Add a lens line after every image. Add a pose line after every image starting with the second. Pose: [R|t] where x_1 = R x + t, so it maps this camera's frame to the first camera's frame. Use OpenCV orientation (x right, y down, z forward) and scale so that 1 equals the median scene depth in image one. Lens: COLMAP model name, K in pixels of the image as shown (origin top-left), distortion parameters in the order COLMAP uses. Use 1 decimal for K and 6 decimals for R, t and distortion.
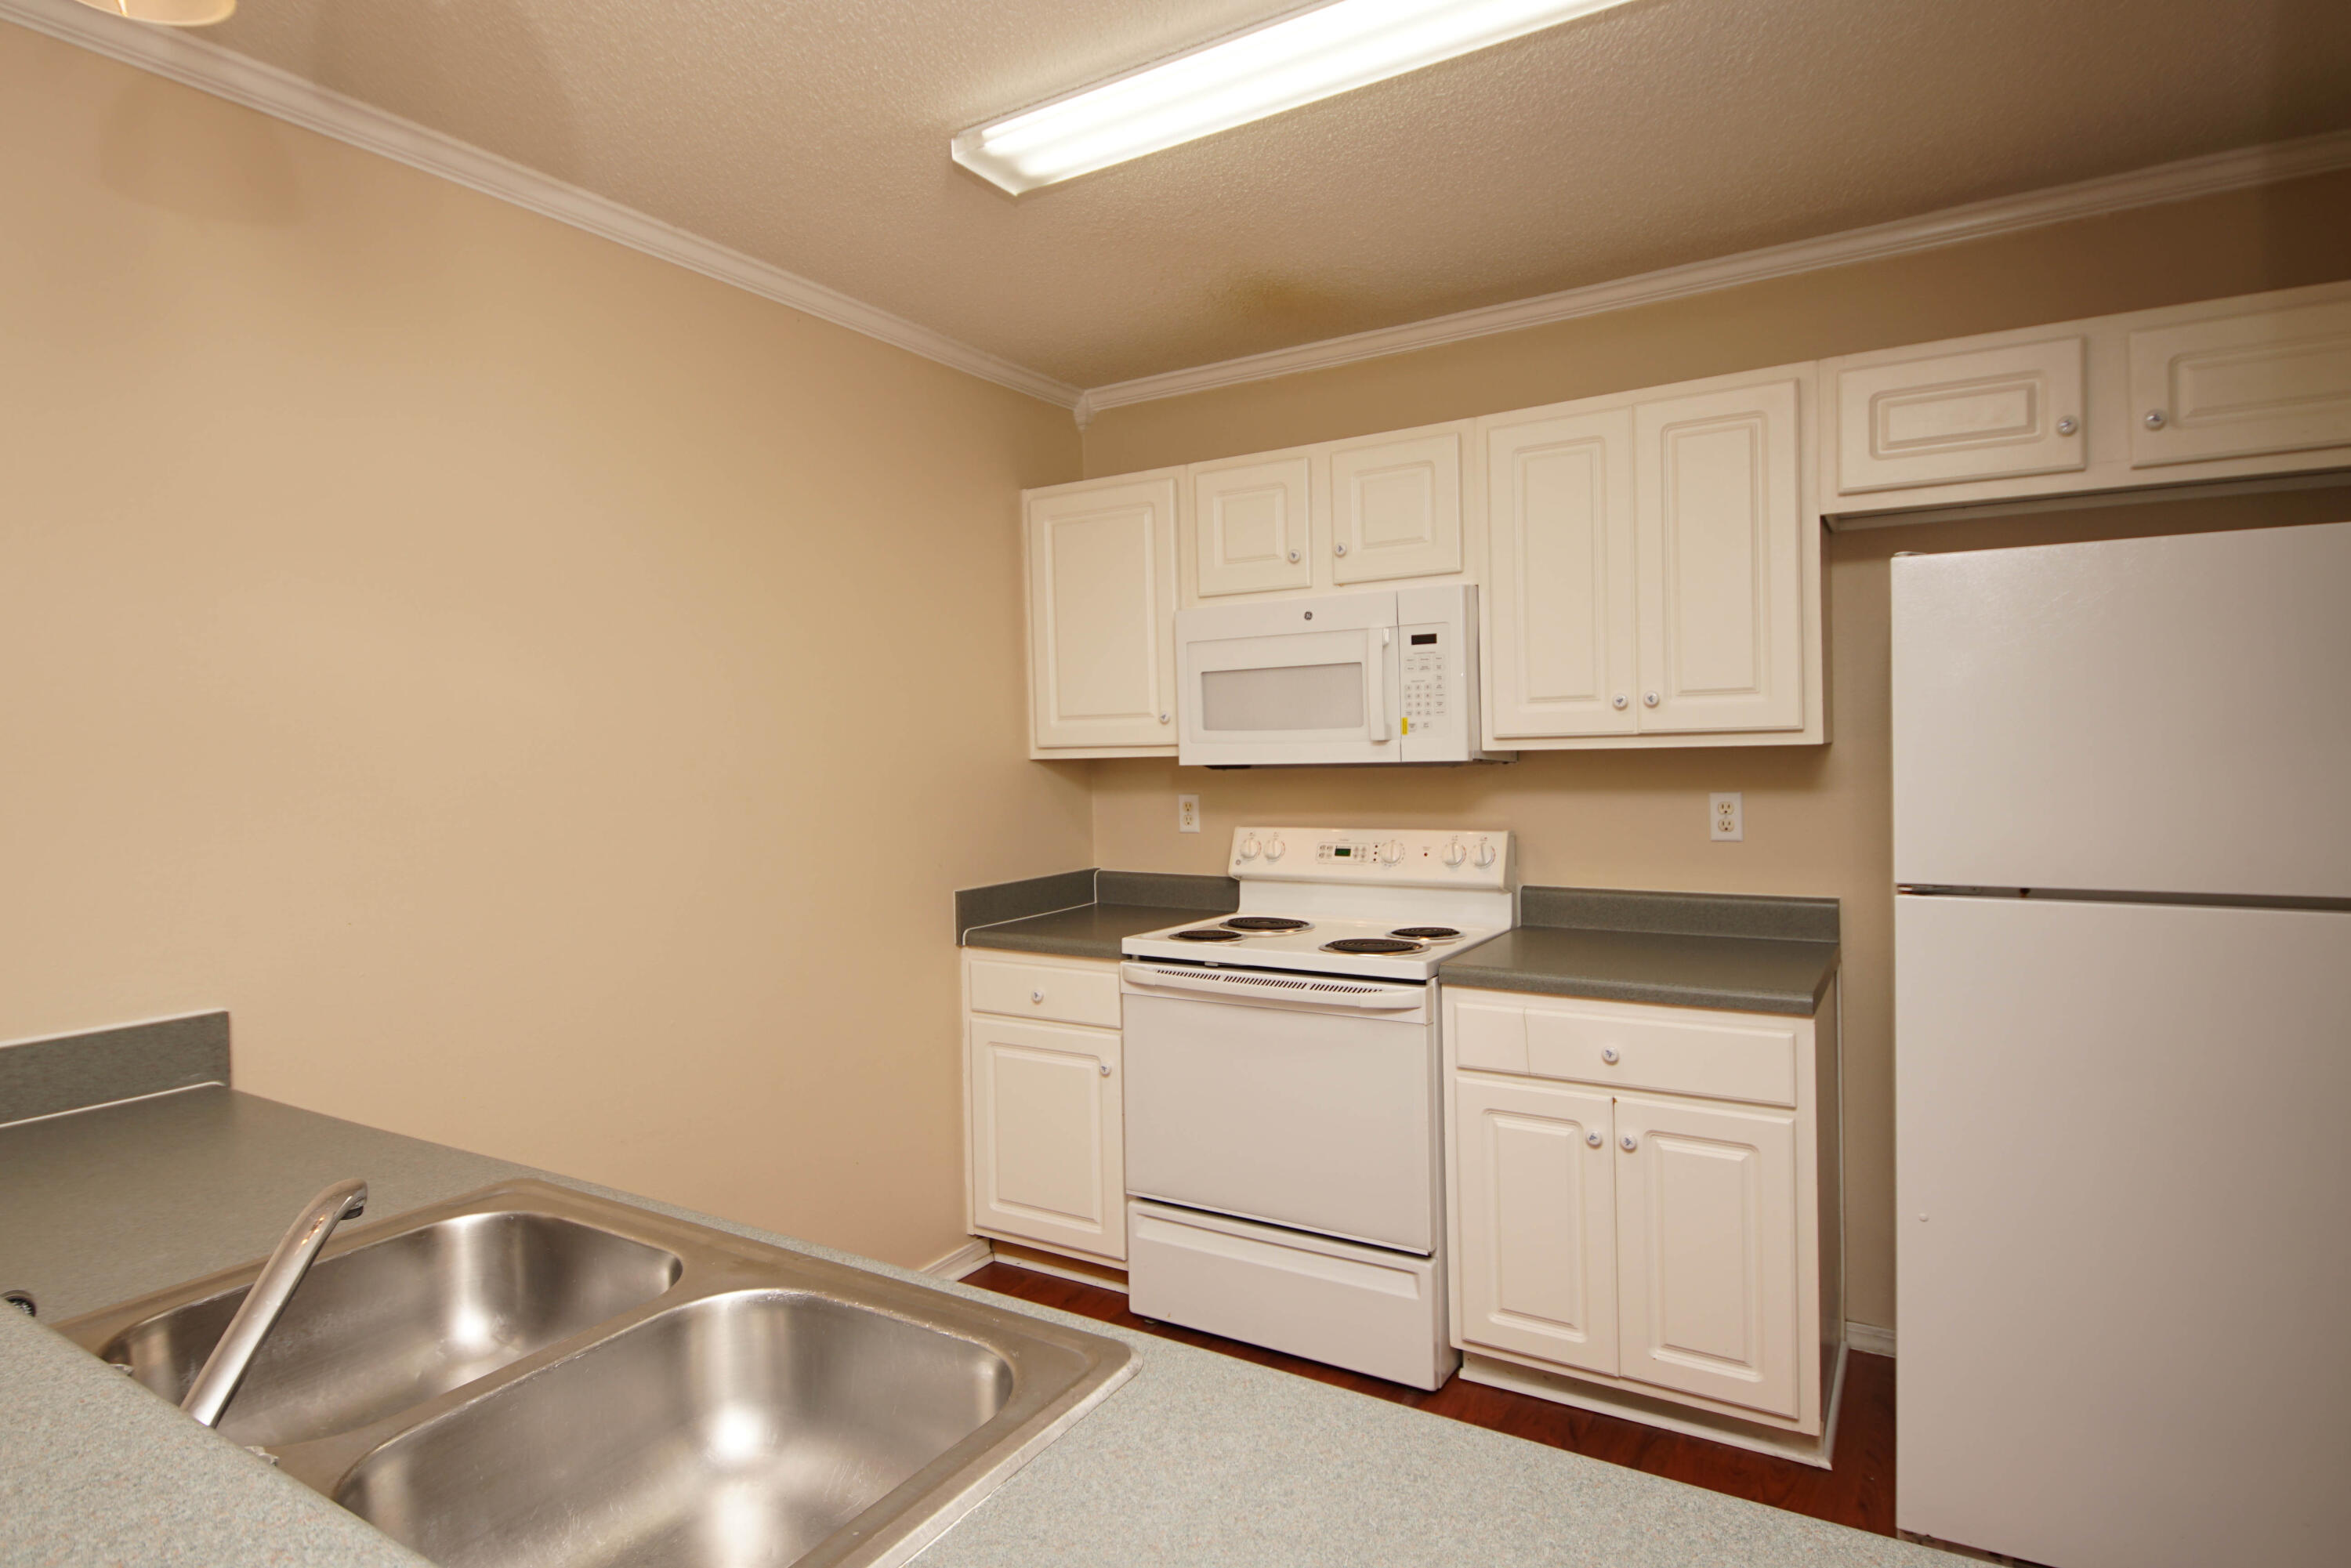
lens RADIAL K [[1262.8, 0, 1157.6], [0, 1262.8, 767.1], [0, 0, 1]] dist [0.033496, -0.028132]
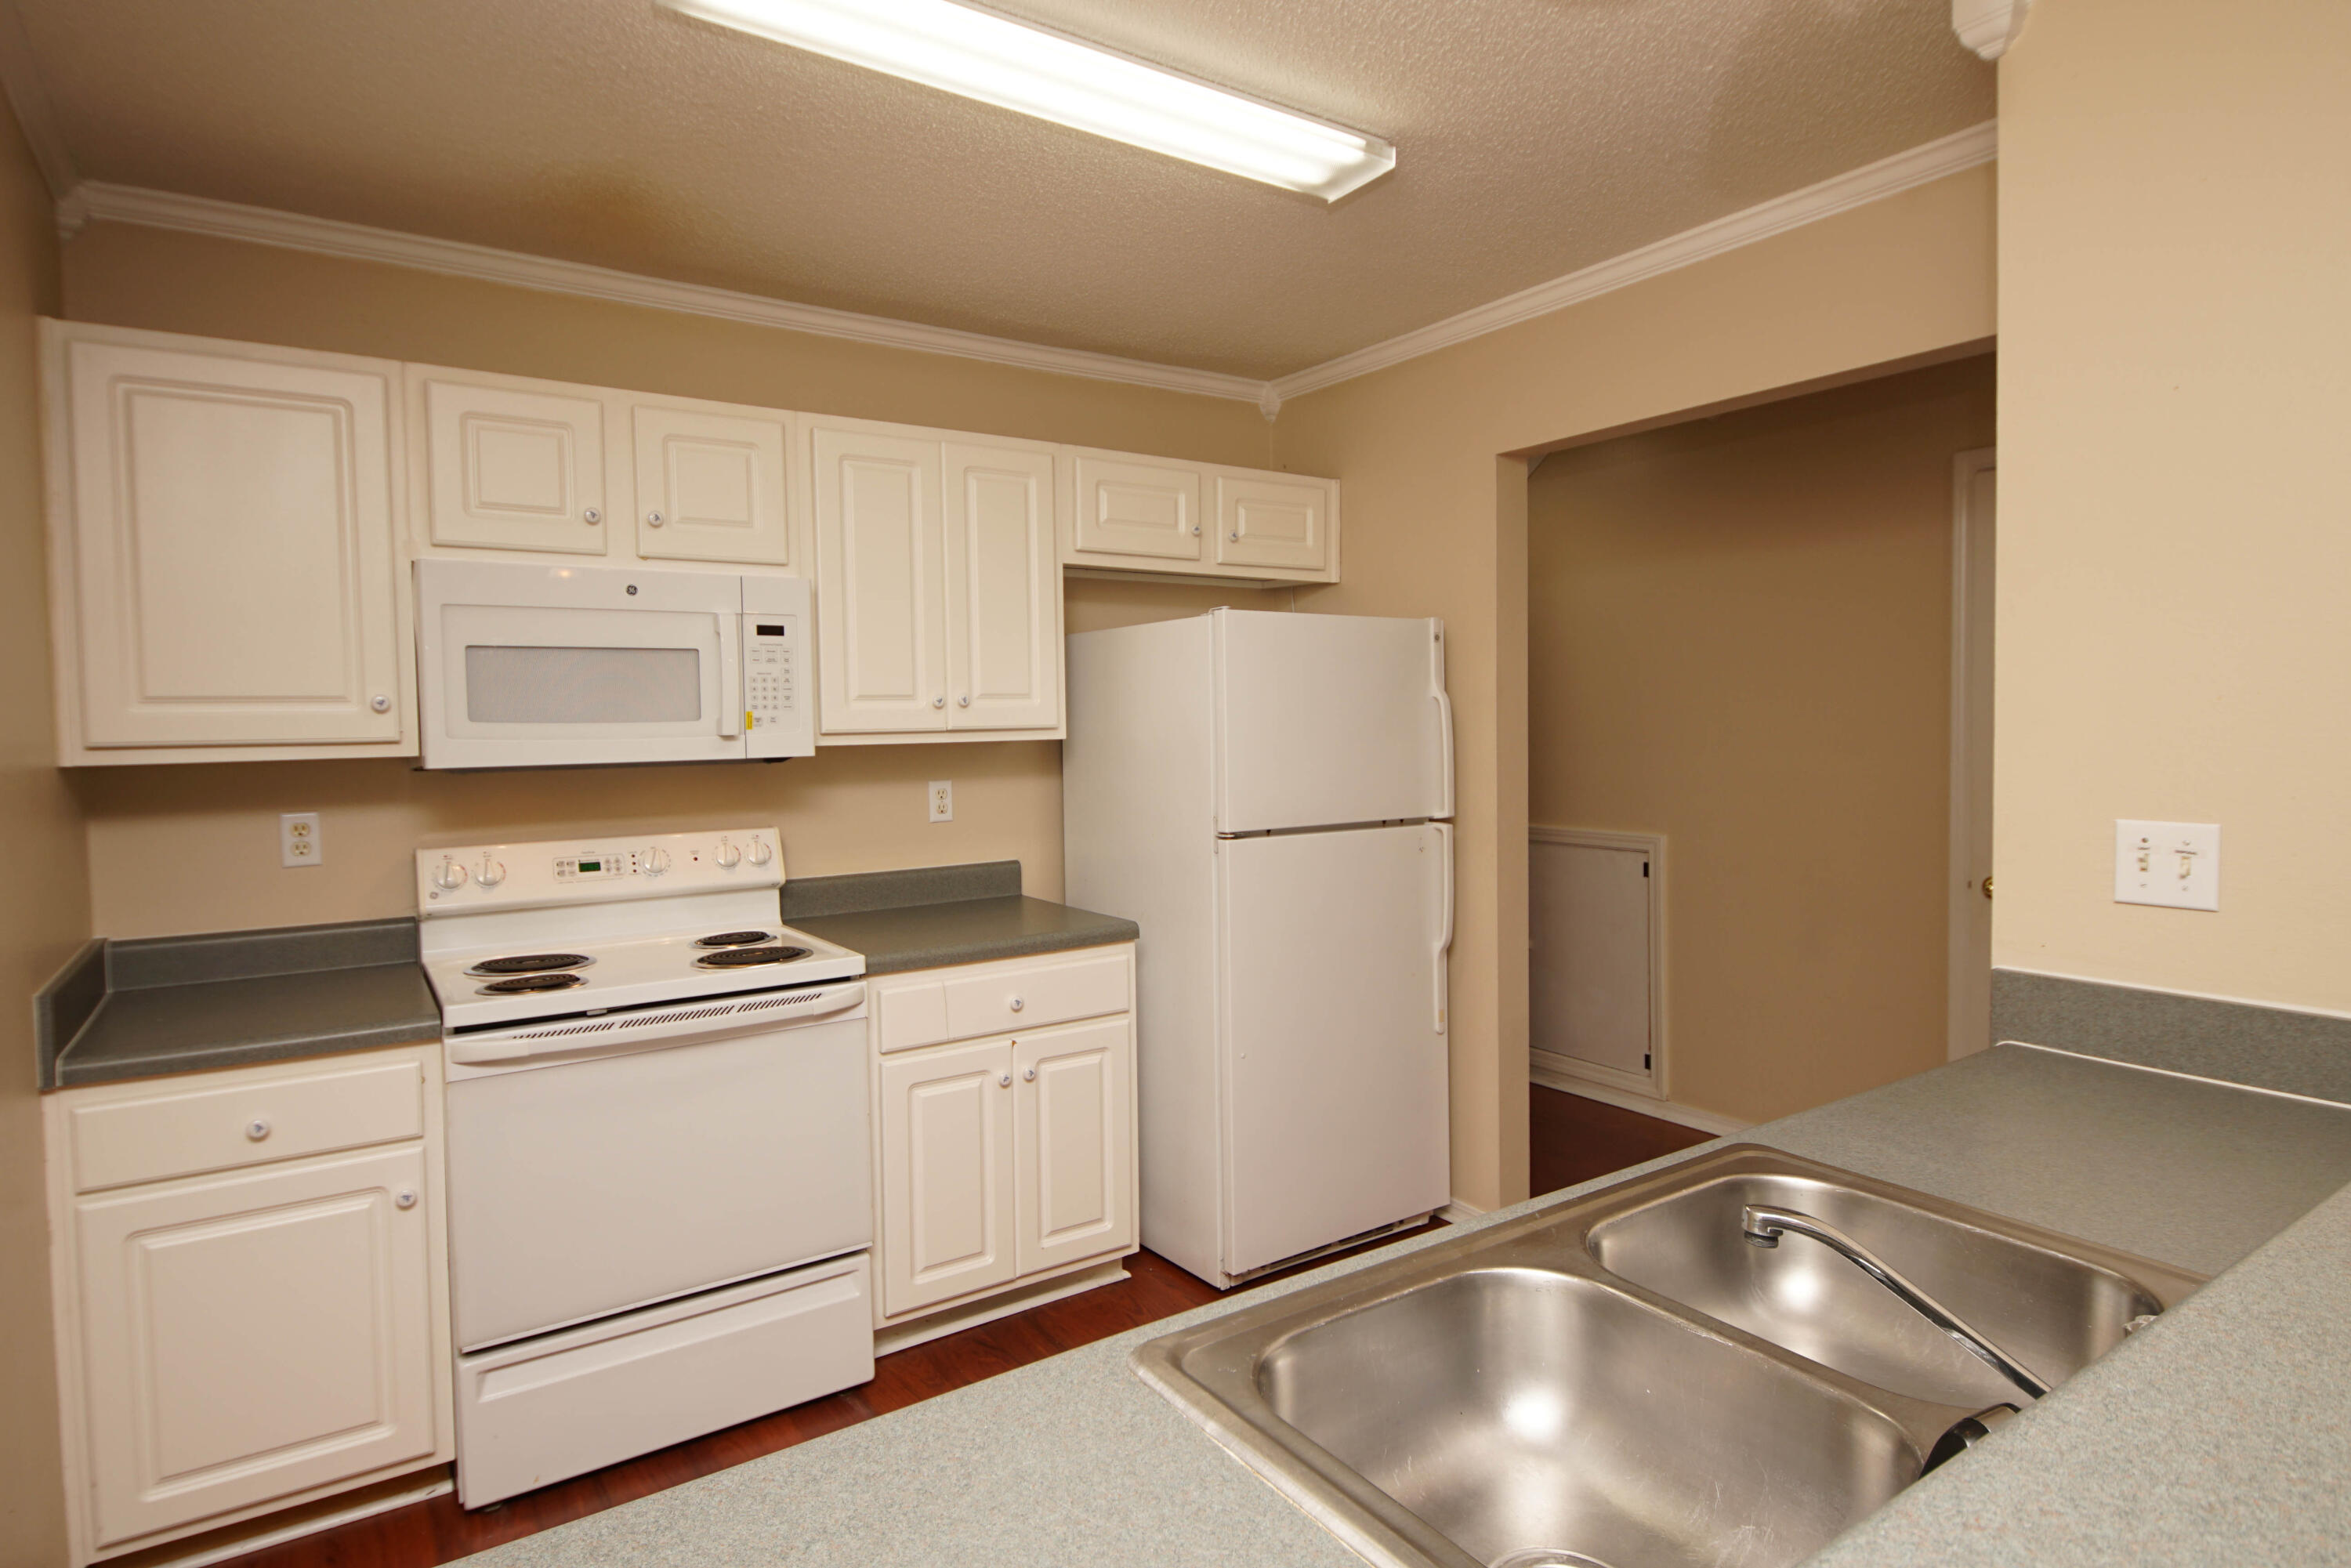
lens RADIAL K [[1262.8, 0, 1157.6], [0, 1262.8, 767.1], [0, 0, 1]] dist [0.033496, -0.028132]
pose [[0.410279, -0.012414, 0.911875, -0.523274], [0.025457, 0.999674, 0.002155, 0.008072], [-0.911605, 0.022330, 0.410461, 0.321361]]
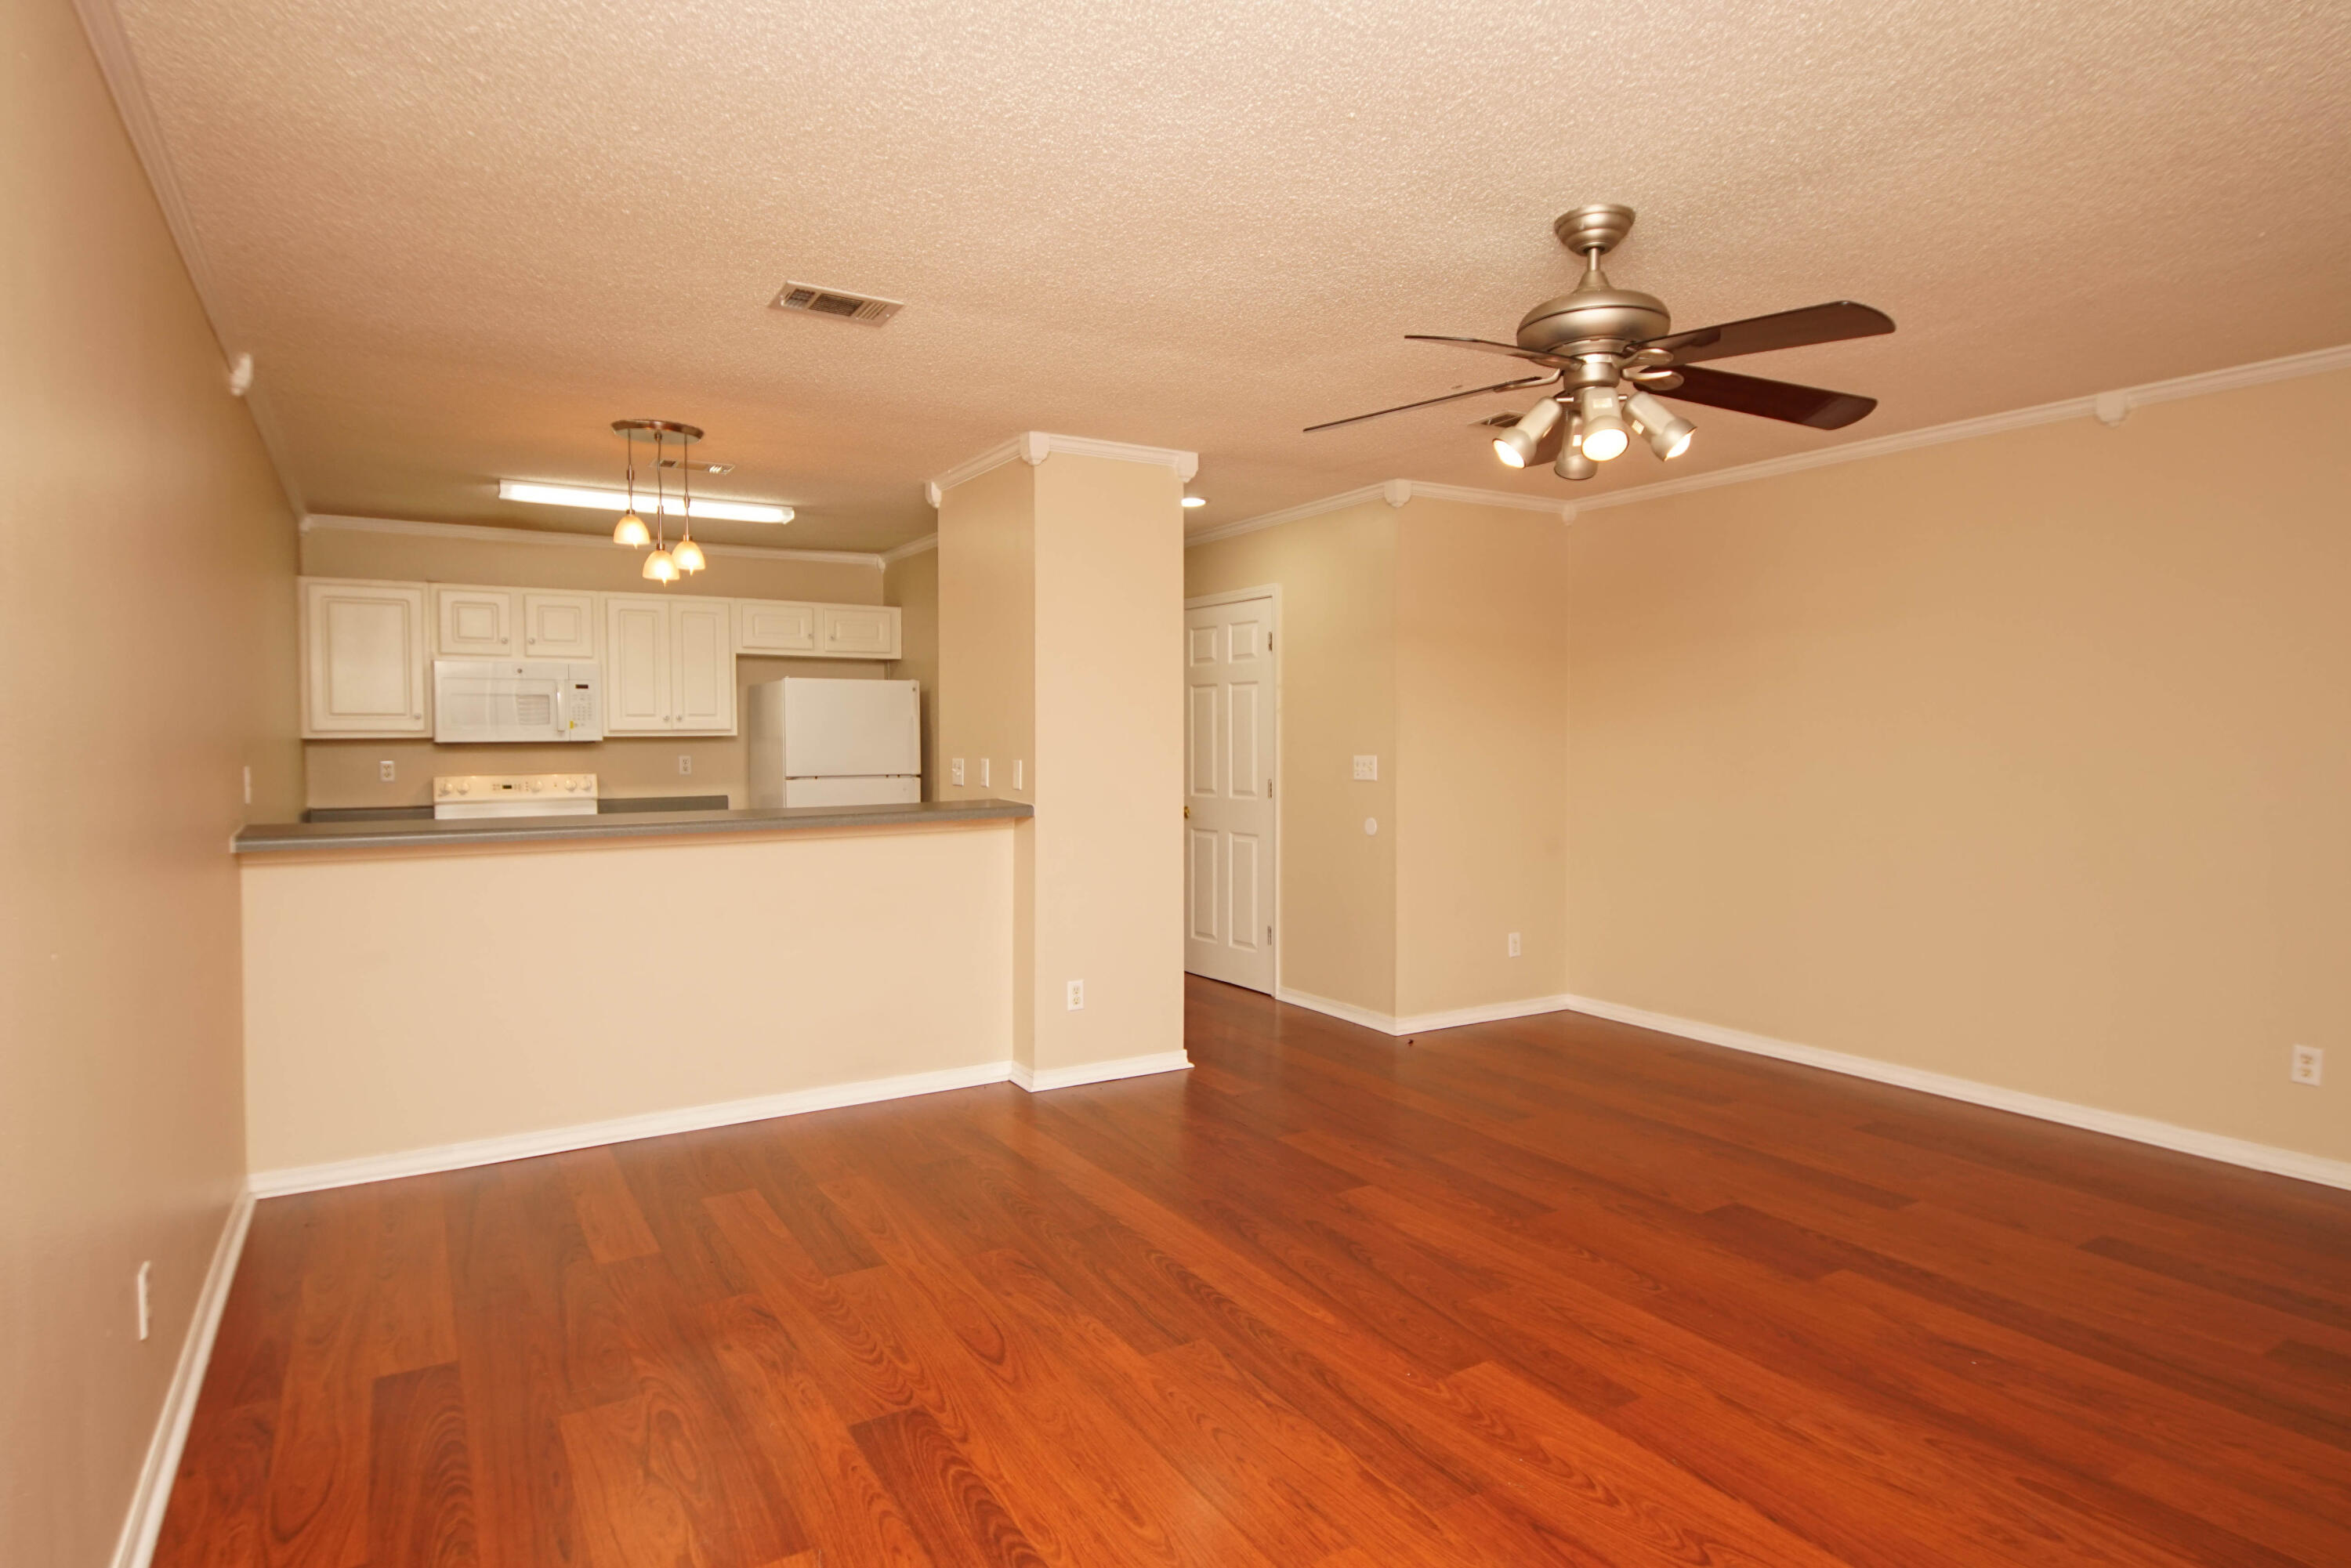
lens RADIAL K [[1245.5, 0, 1158.0], [0, 1245.5, 768.4], [0, 0, 1]] dist [0.030606, -0.028874]
pose [[0.460109, -0.004075, 0.887853, -1.242844], [0.008606, 0.999963, 0.000130, 0.051079], [-0.887821, 0.007582, 0.460127, -0.899965]]
